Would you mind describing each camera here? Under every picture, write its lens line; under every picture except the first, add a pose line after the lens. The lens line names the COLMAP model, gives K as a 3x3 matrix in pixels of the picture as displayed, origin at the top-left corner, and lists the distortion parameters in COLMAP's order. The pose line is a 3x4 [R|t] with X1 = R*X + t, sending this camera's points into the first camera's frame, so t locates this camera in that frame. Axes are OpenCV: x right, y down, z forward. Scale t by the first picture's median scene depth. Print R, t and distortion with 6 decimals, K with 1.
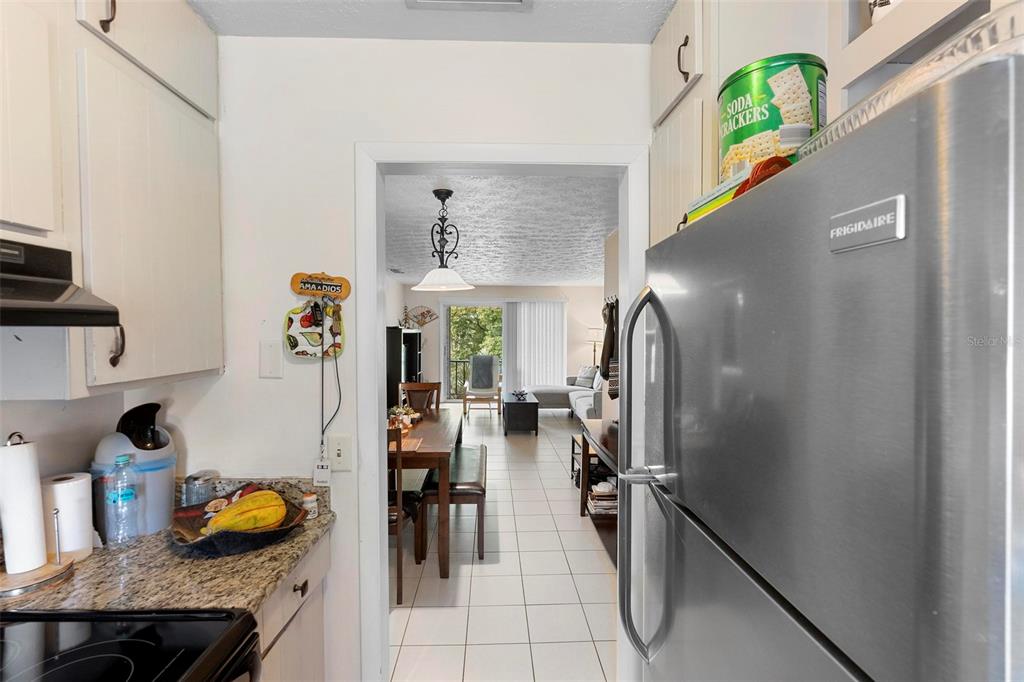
lens RADIAL K [[467.4, 0, 510.0], [0, 467.4, 339.1], [0, 0, 1]] dist [-0.002221, 0.000846]
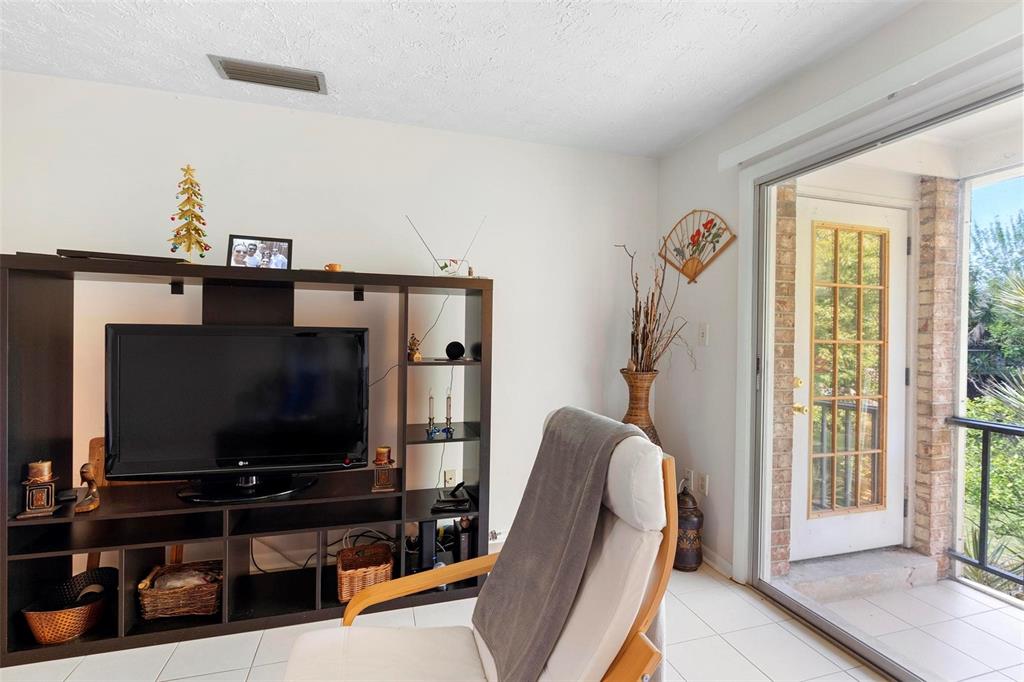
lens RADIAL K [[467.4, 0, 511.4], [0, 467.4, 343.3], [0, 0, 1]] dist [-0.002221, 0.000846]
pose [[0.256048, 0.009694, -0.966615, 0.060166], [-0.028804, 0.999582, 0.002395, 0.012973], [0.966235, 0.027229, 0.256221, 0.825828]]
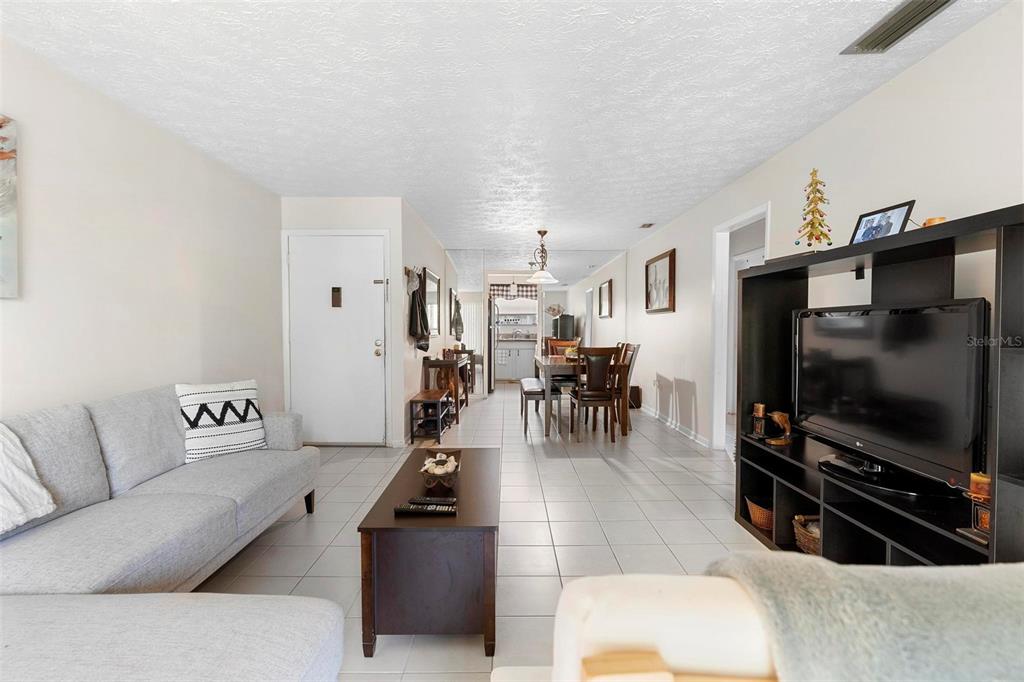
lens RADIAL K [[467.4, 0, 515.7], [0, 467.4, 335.9], [0, 0, 1]] dist [-0.002221, 0.000846]
pose [[-0.999714, -0.002821, 0.023733, -0.027151], [-0.002035, 0.999451, 0.033073, 0.016313], [-0.023813, 0.033015, -0.999171, 0.976753]]
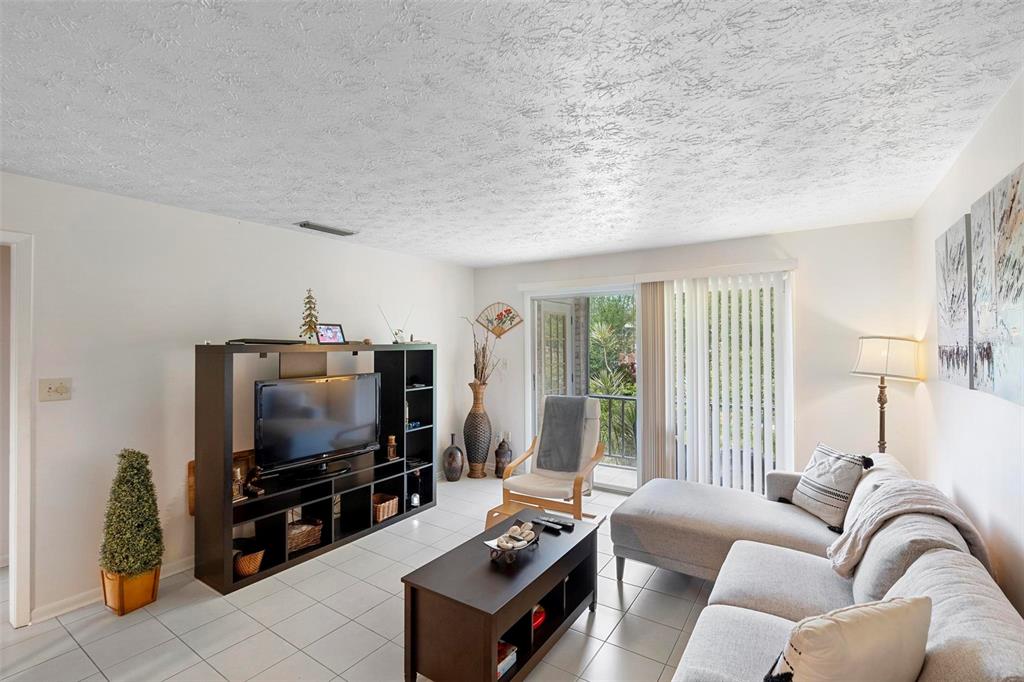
lens RADIAL K [[467.4, 0, 510.7], [0, 467.4, 341.3], [0, 0, 1]] dist [-0.002221, 0.000846]
pose [[0.812423, -0.008642, -0.583005, 0.159054], [-0.002959, 0.999816, -0.018943, -0.012158], [0.583061, 0.017115, 0.812248, 0.545855]]
